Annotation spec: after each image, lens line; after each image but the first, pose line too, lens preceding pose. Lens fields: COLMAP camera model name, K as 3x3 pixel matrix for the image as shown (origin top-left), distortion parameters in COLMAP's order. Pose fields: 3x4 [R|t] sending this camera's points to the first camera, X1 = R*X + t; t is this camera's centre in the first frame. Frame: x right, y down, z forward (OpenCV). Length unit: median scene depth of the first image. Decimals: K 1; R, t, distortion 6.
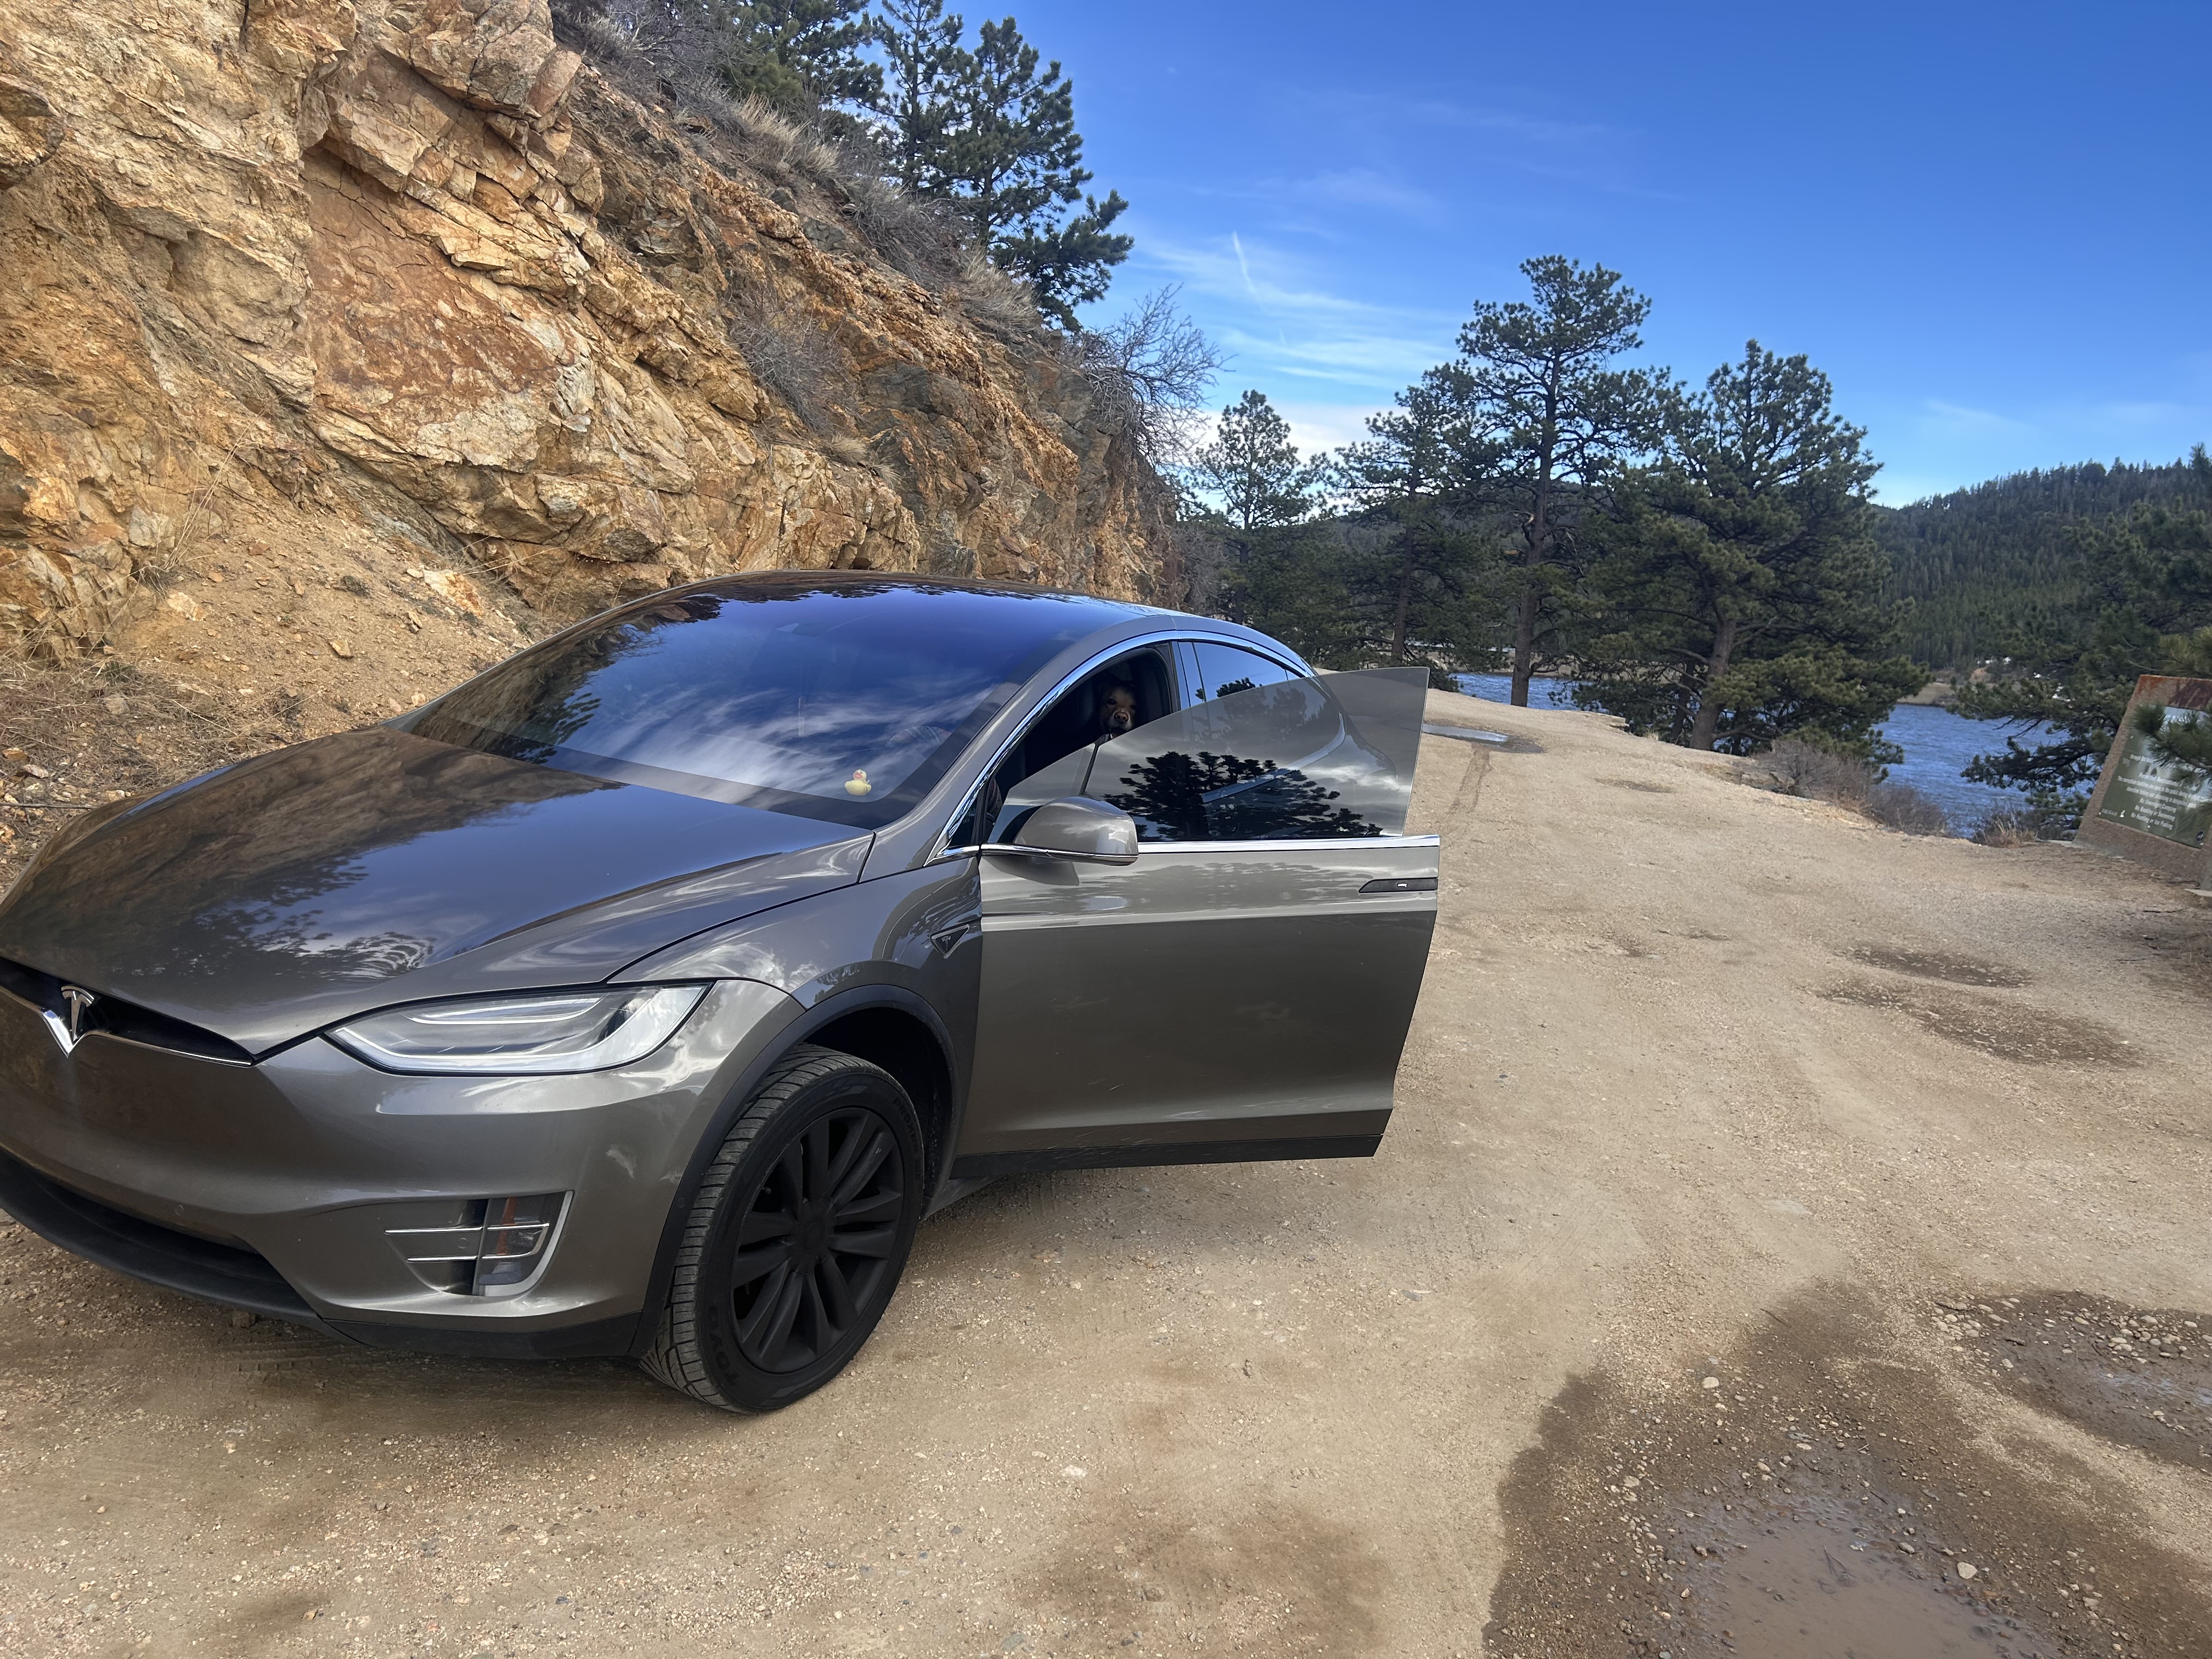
lens RADIAL K [[1677.8, 0, 1106.1], [0, 1677.8, 1009.7], [0, 0, 1]] dist [0.089676, -0.124730]
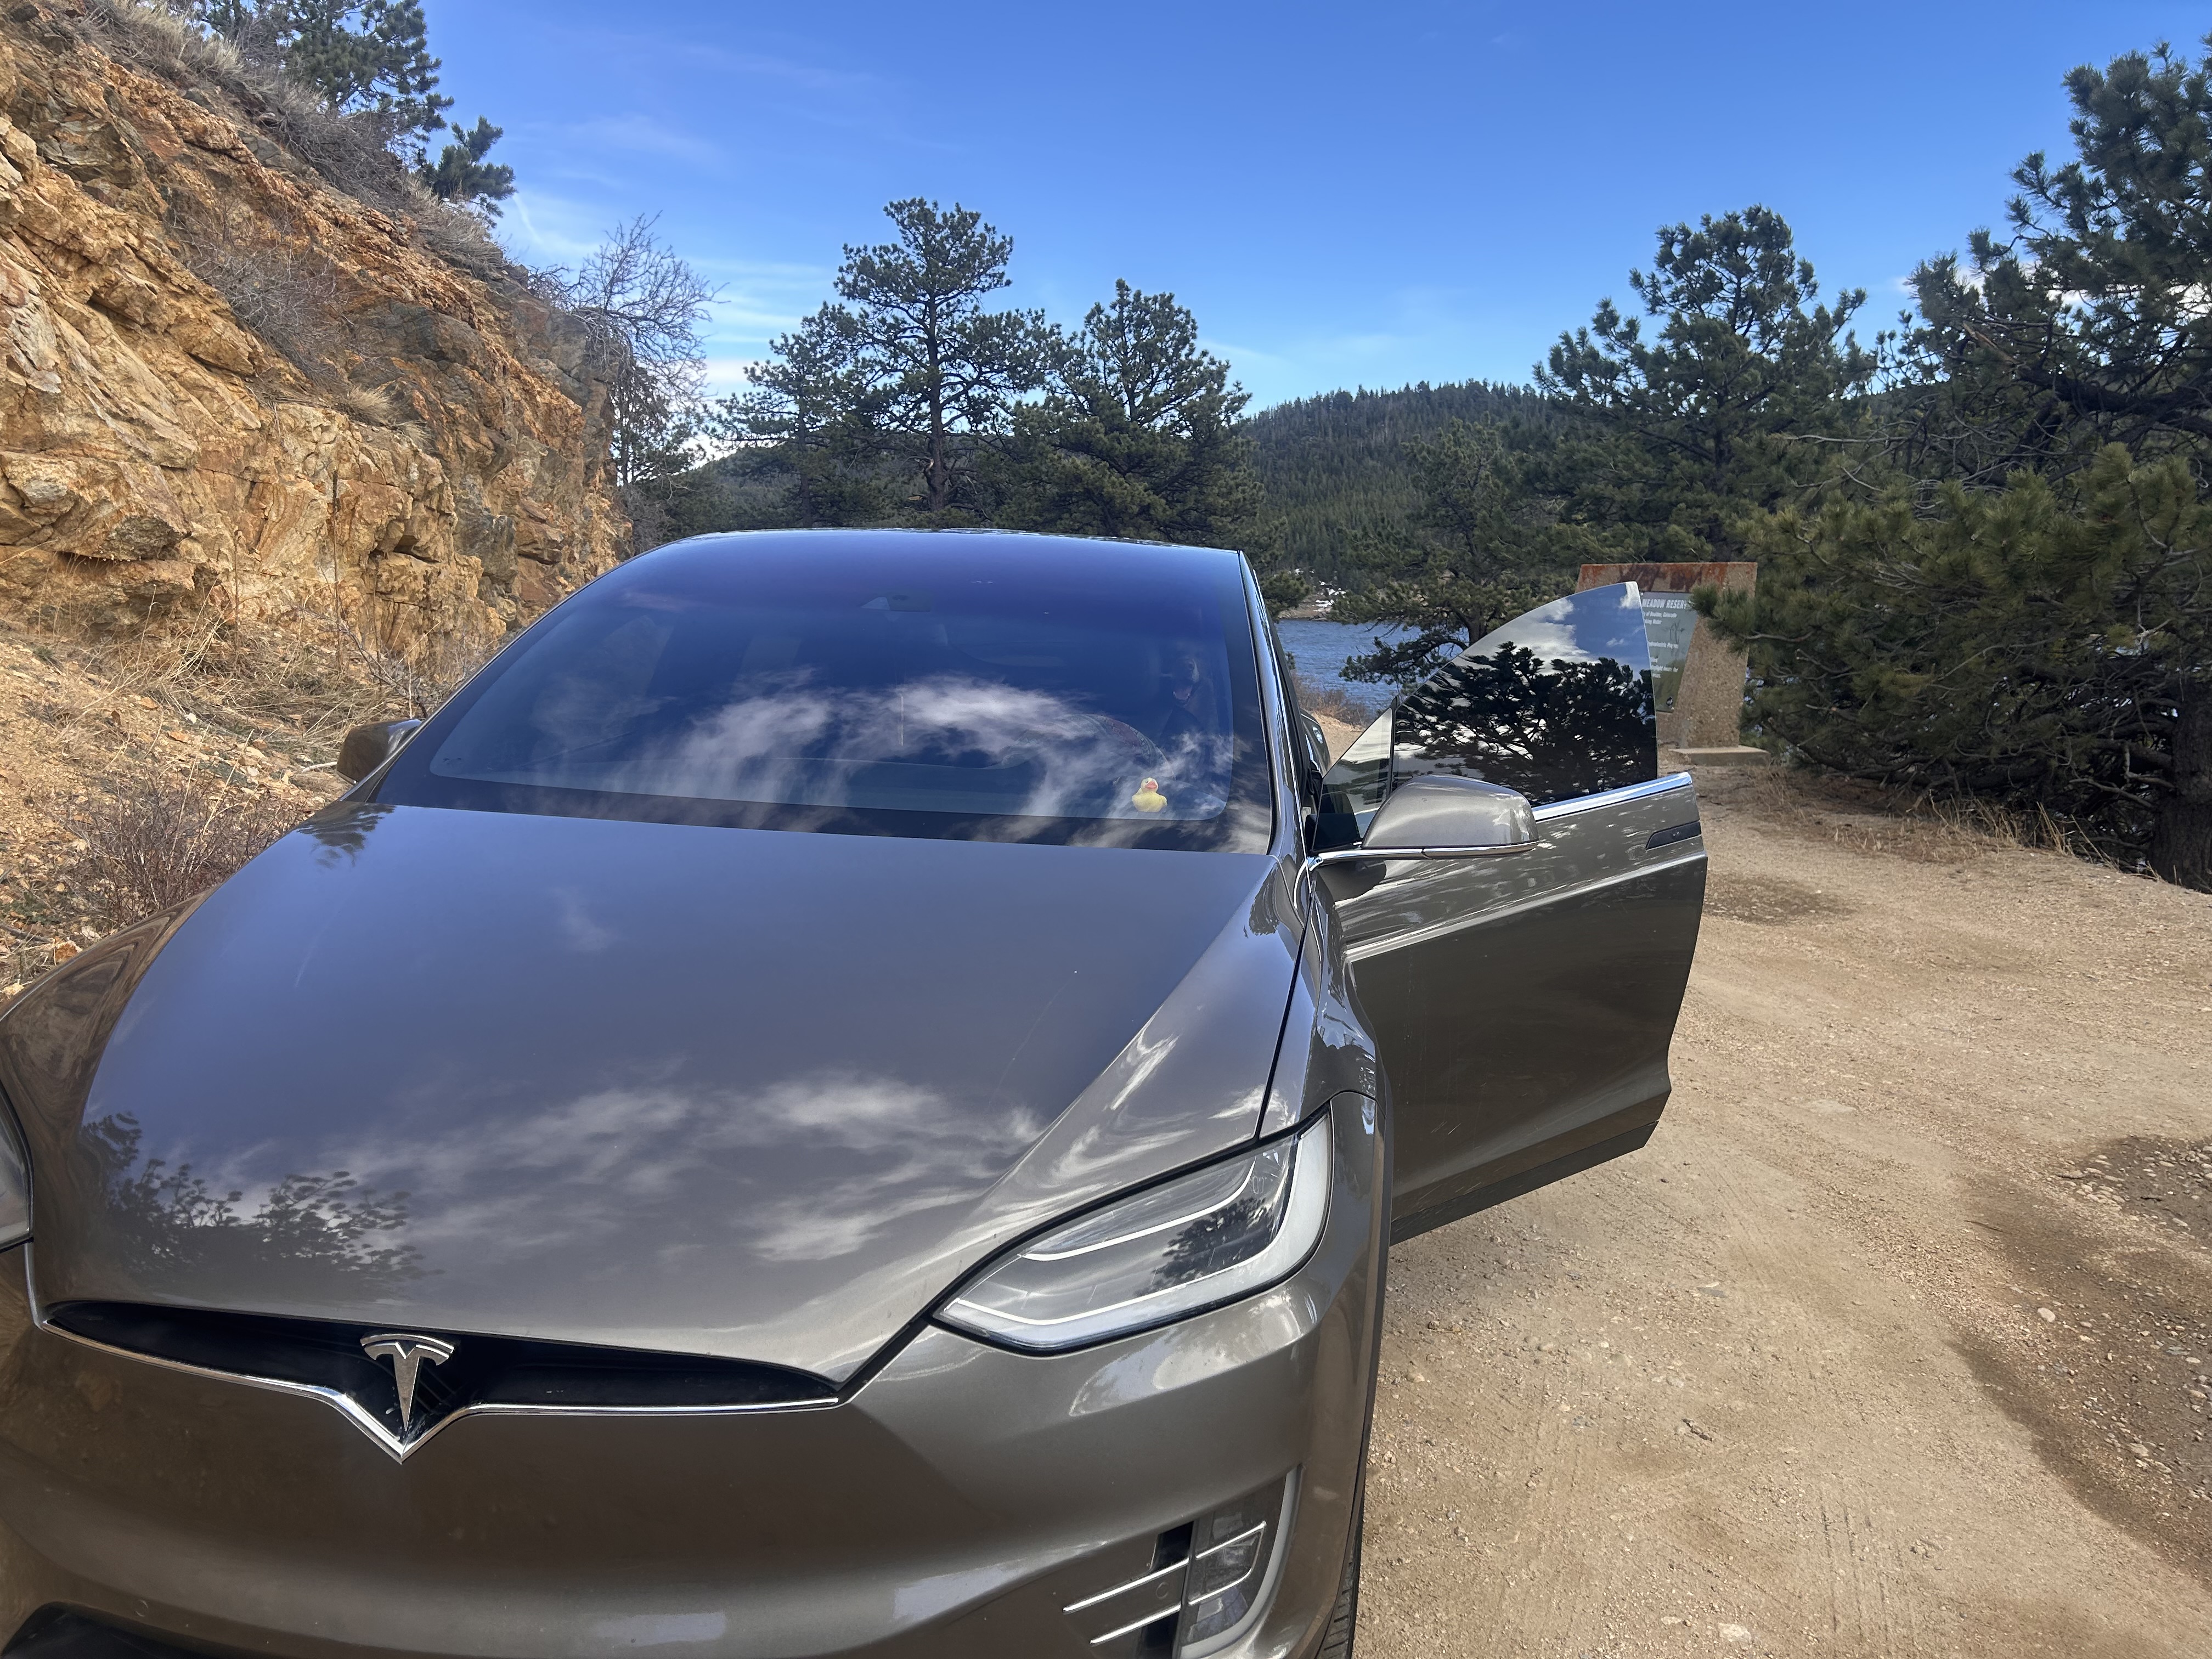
lens RADIAL K [[1675.2, 0, 1105.8], [0, 1675.2, 987.9], [0, 0, 1]] dist [0.036560, -0.025206]
pose [[0.923204, -0.165267, 0.346960, -0.133795], [0.160091, 0.986132, 0.043748, -0.026423], [-0.349378, 0.015157, 0.936859, 0.096111]]
